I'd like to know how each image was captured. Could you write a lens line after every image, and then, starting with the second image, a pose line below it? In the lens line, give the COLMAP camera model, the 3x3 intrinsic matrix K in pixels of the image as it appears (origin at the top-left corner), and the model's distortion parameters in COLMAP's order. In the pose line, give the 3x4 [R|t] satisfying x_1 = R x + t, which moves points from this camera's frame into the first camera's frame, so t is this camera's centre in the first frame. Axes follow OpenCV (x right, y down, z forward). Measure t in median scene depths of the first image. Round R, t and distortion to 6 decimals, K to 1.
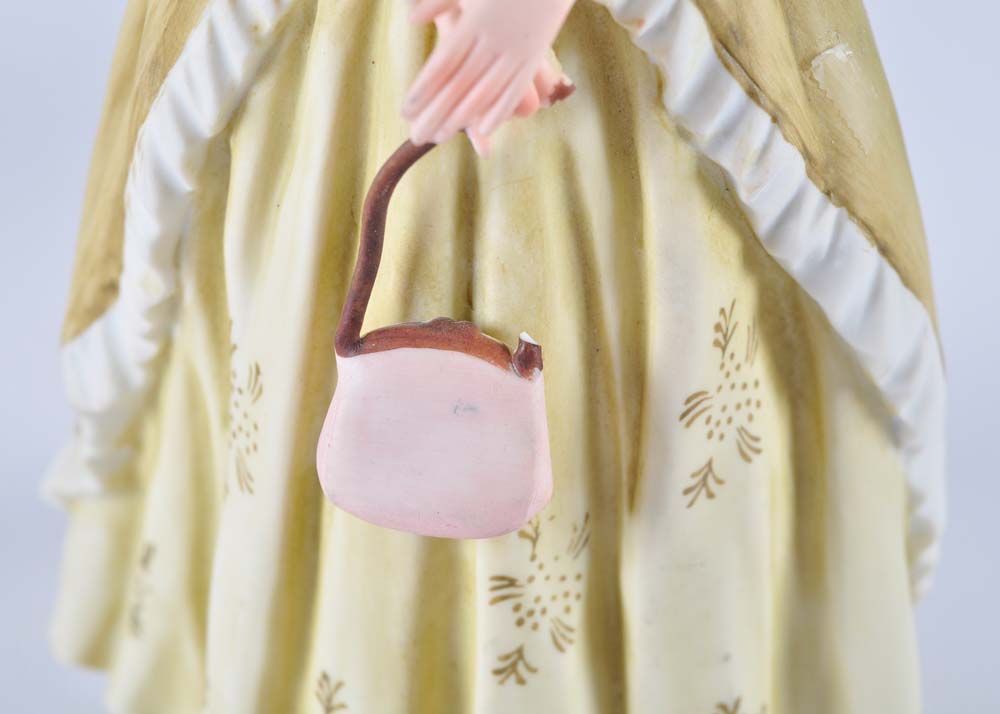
lens RADIAL K [[2488.2, 0, 455.1], [0, 2488.2, 364.4], [0, 0, 1]] dist [0.101291, 0.000000]
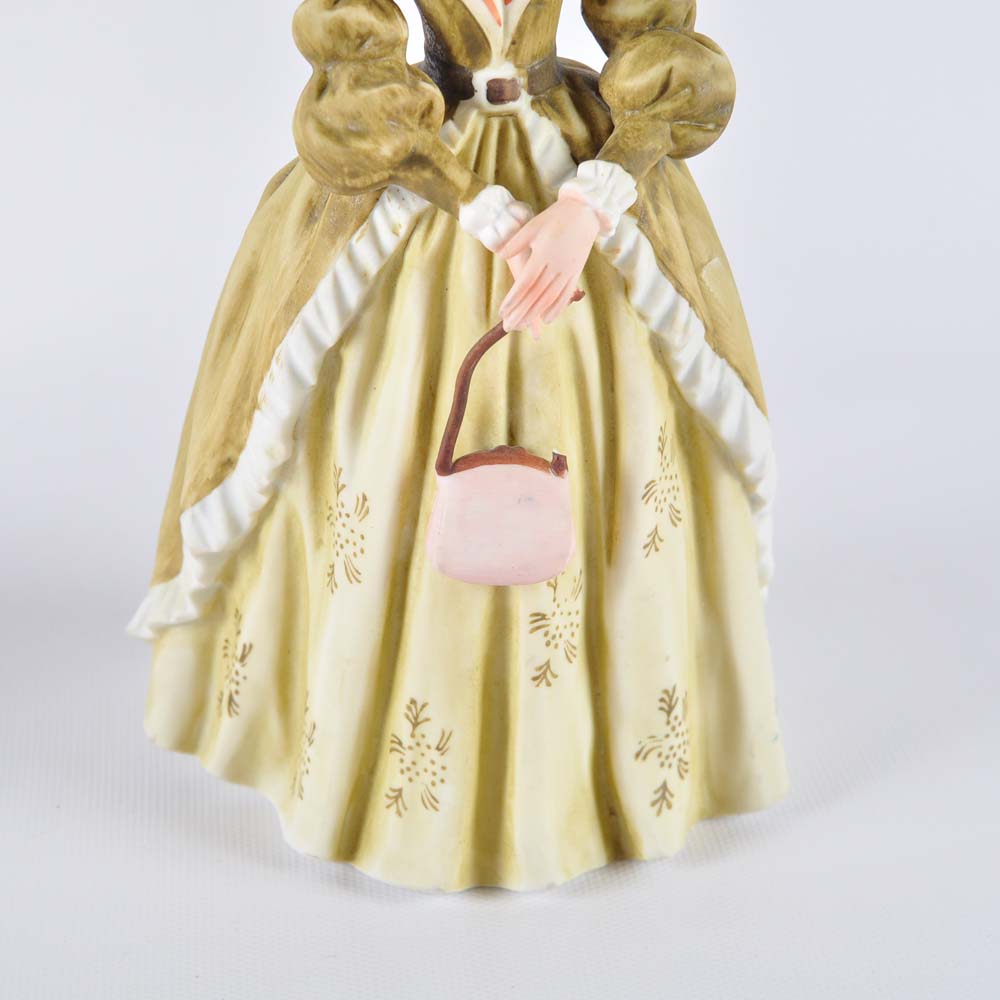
lens RADIAL K [[2583.1, 0, 502.9], [0, 2583.1, 504.6], [0, 0, 1]] dist [0.037209, 0.000000]
pose [[0.967784, -0.096074, 0.232730, -0.373338], [0.109984, 0.992797, -0.047518, 0.092623], [-0.226488, 0.071584, 0.971380, -0.571180]]
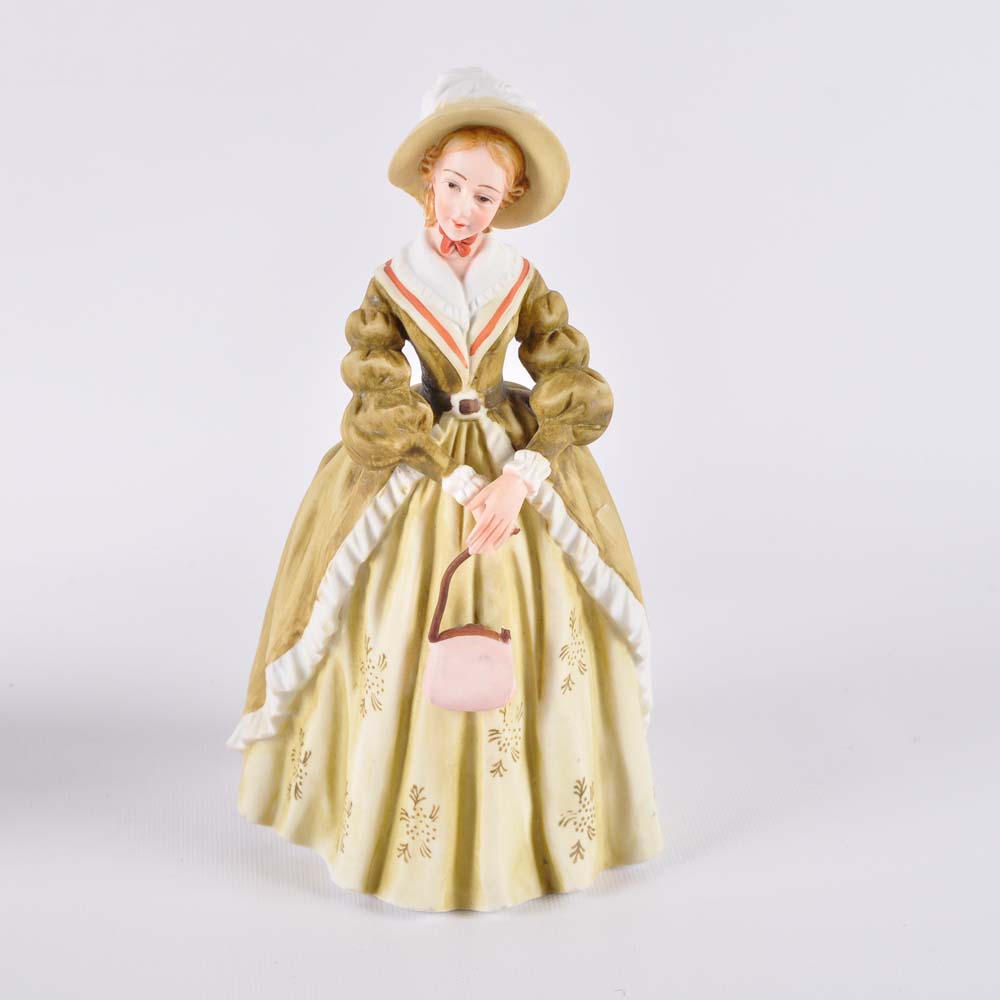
lens RADIAL K [[2583.1, 0, 499.9], [0, 2583.1, 494.1], [0, 0, 1]] dist [0.037209, 0.000000]
pose [[0.970296, -0.082013, 0.227594, -0.538737], [0.109777, 0.987612, -0.112125, 0.142983], [-0.215579, 0.133779, 0.967279, -1.504521]]
